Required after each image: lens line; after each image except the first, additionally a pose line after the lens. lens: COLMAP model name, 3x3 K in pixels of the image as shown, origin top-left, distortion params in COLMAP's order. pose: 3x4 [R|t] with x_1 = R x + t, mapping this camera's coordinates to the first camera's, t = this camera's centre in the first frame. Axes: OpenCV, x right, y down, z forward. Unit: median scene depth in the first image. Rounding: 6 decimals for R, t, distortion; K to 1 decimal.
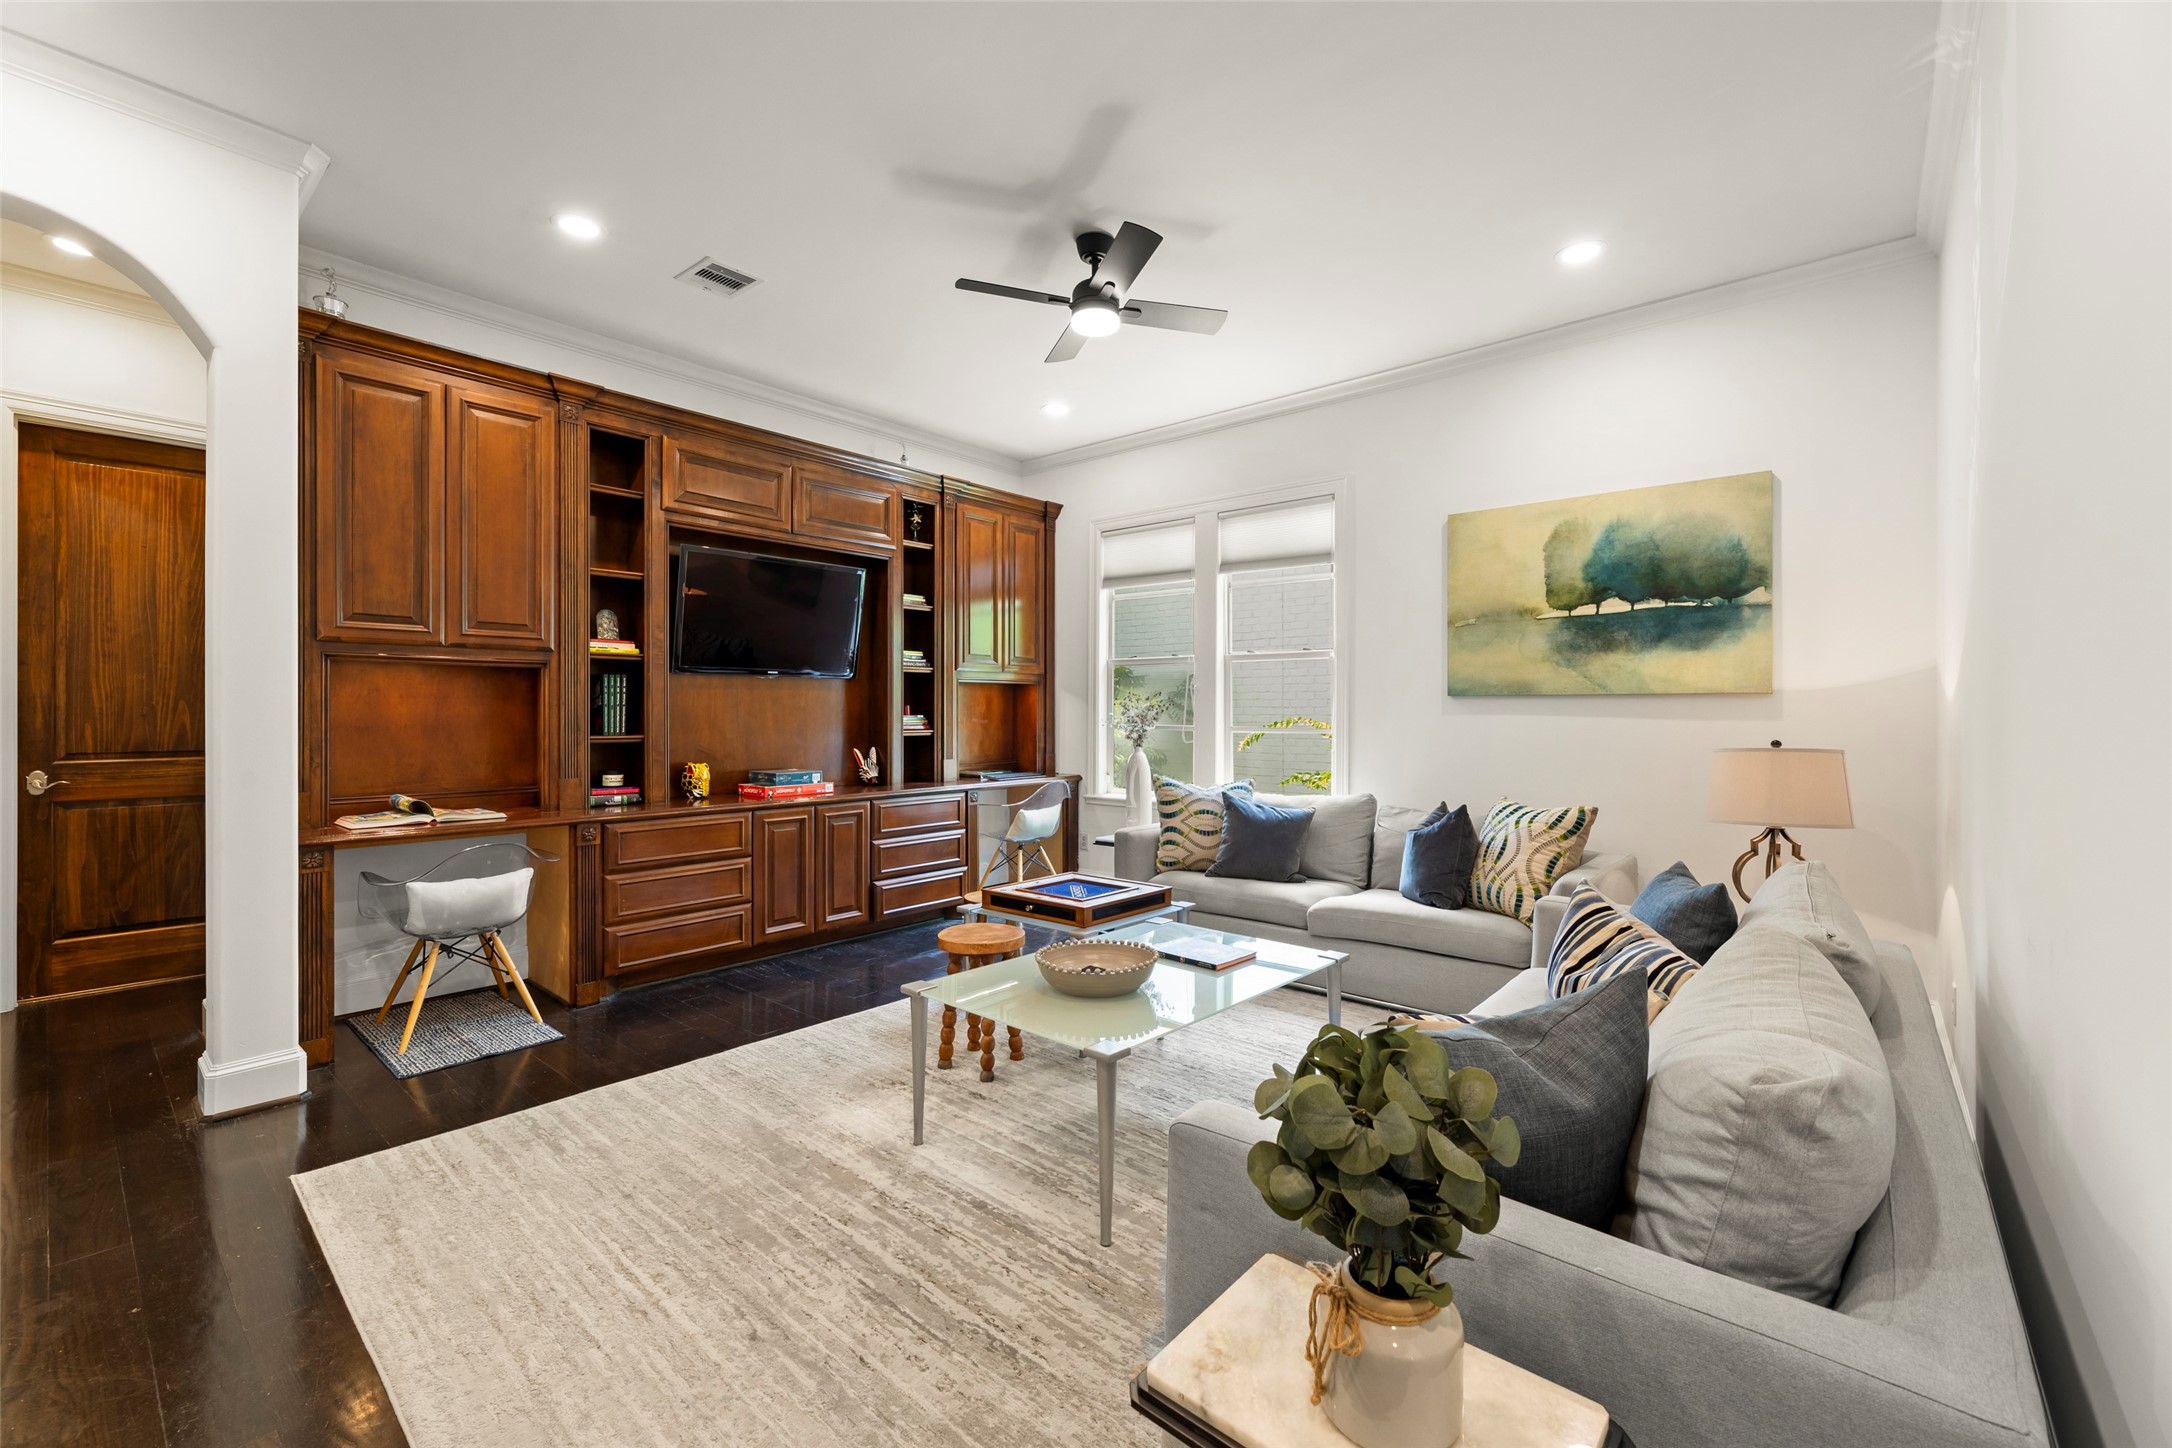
lens RADIAL K [[881.6, 0, 1076.0], [0, 881.6, 720.4], [0, 0, 1]] dist [0.005952, -0.000944]
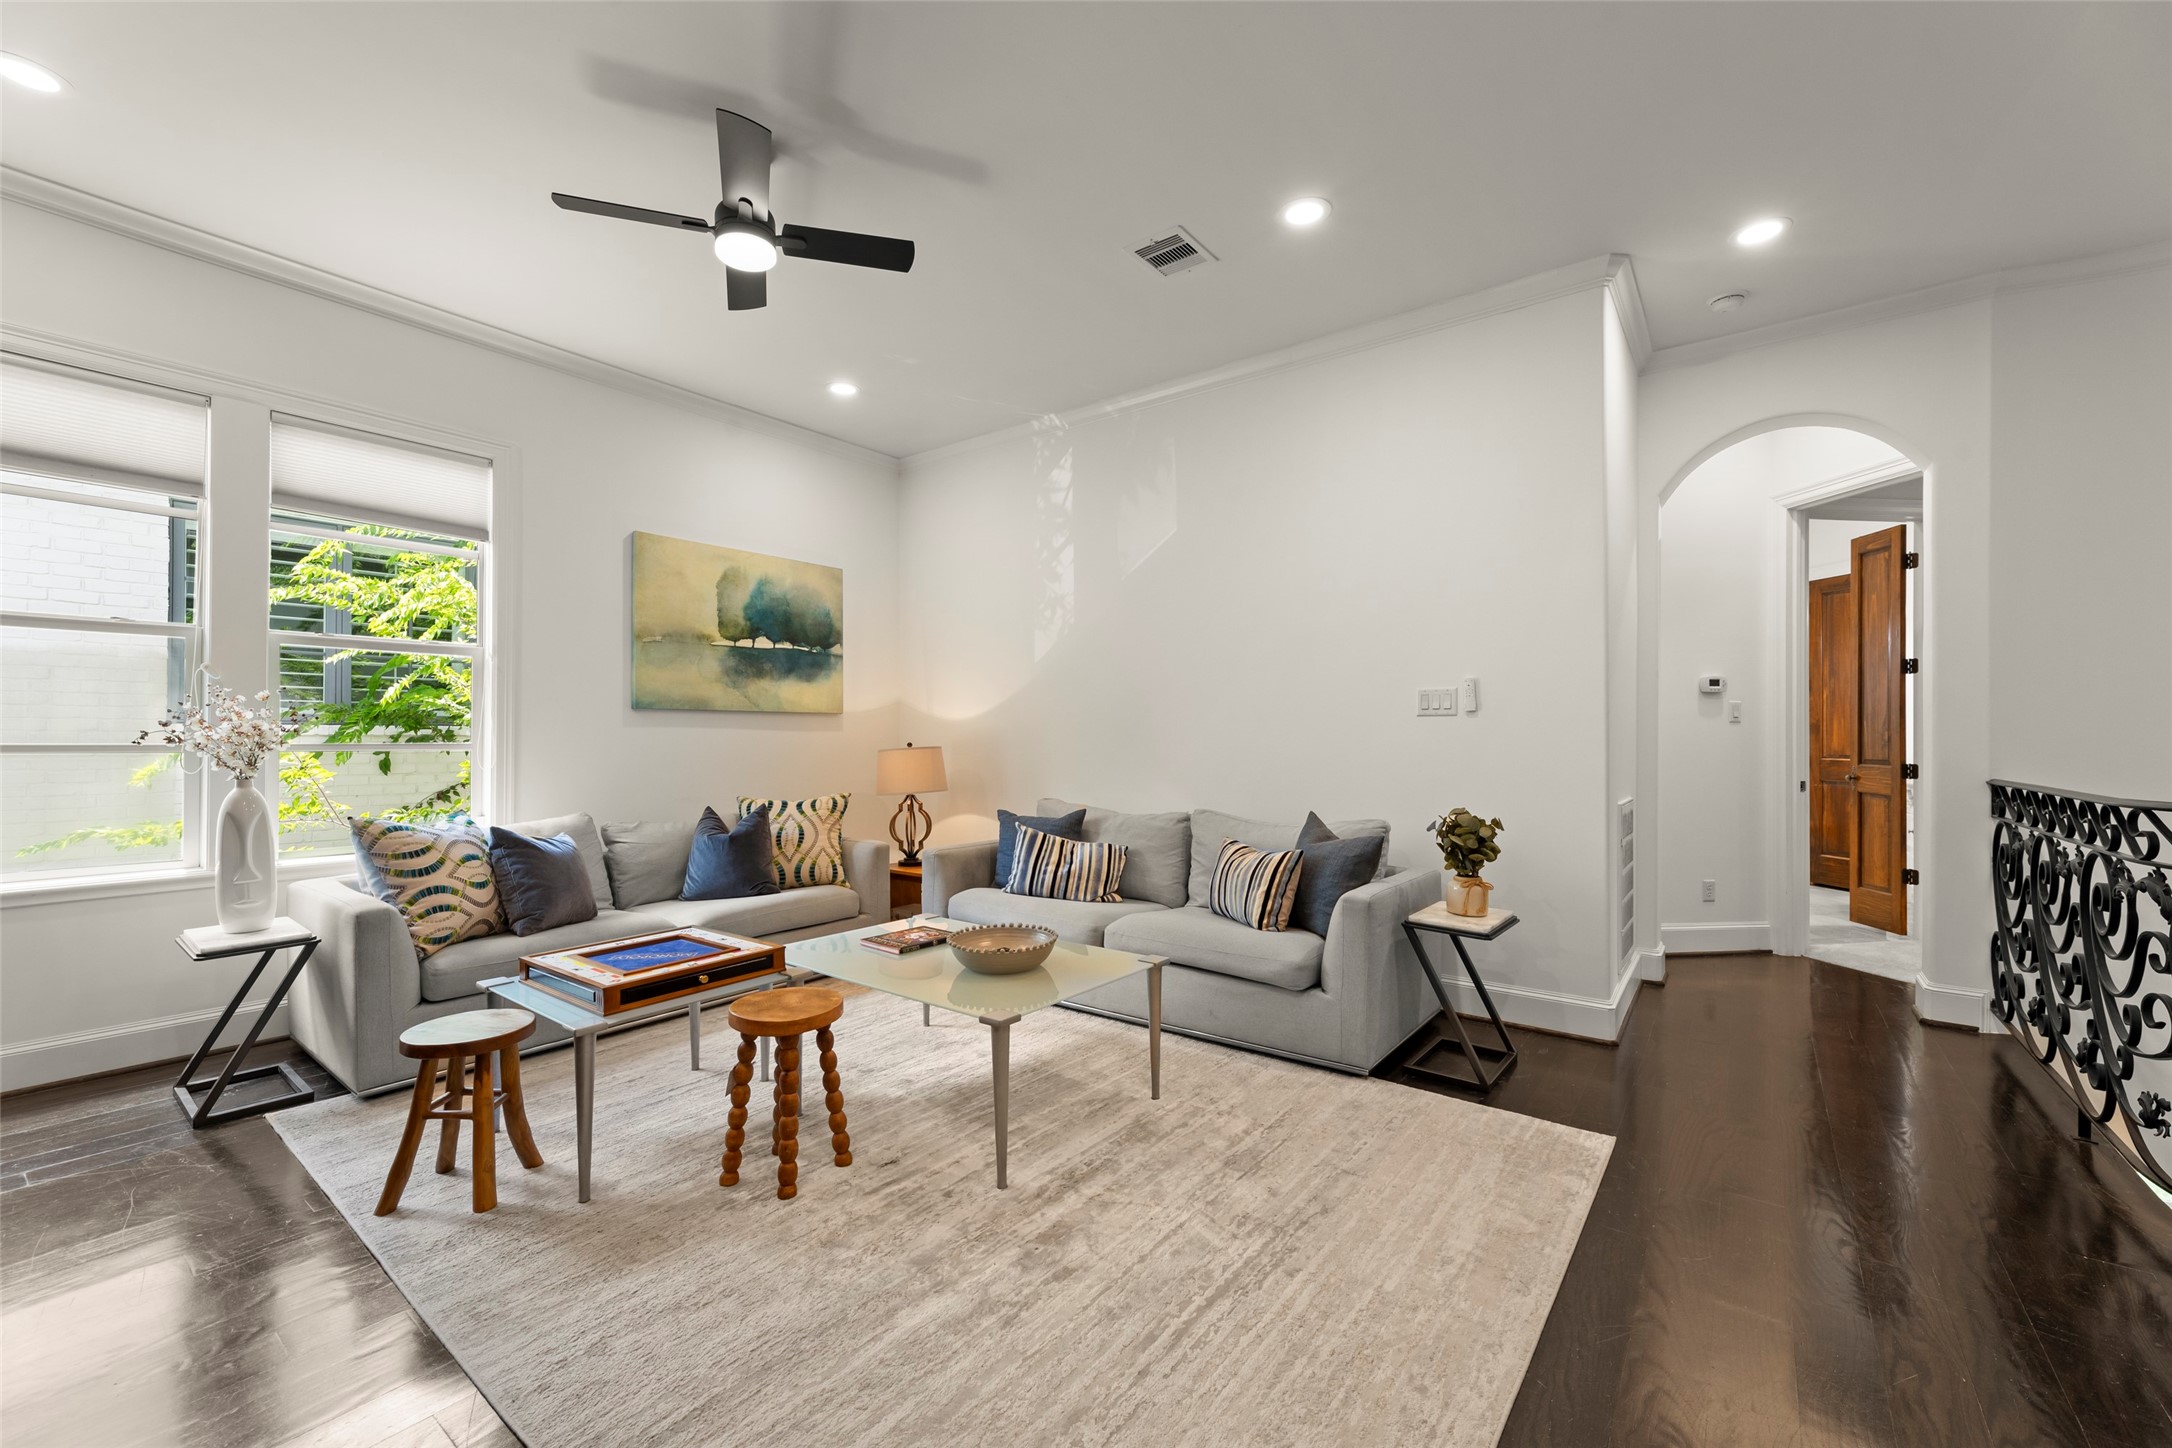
lens RADIAL K [[881.6, 0, 1078.6], [0, 881.6, 722.5], [0, 0, 1]] dist [0.005952, -0.000944]
pose [[-0.057428, 0.018064, 0.998186, -0.680309], [0.017595, 0.999699, -0.017079, 0.015801], [-0.998195, 0.016582, -0.057729, 0.605248]]
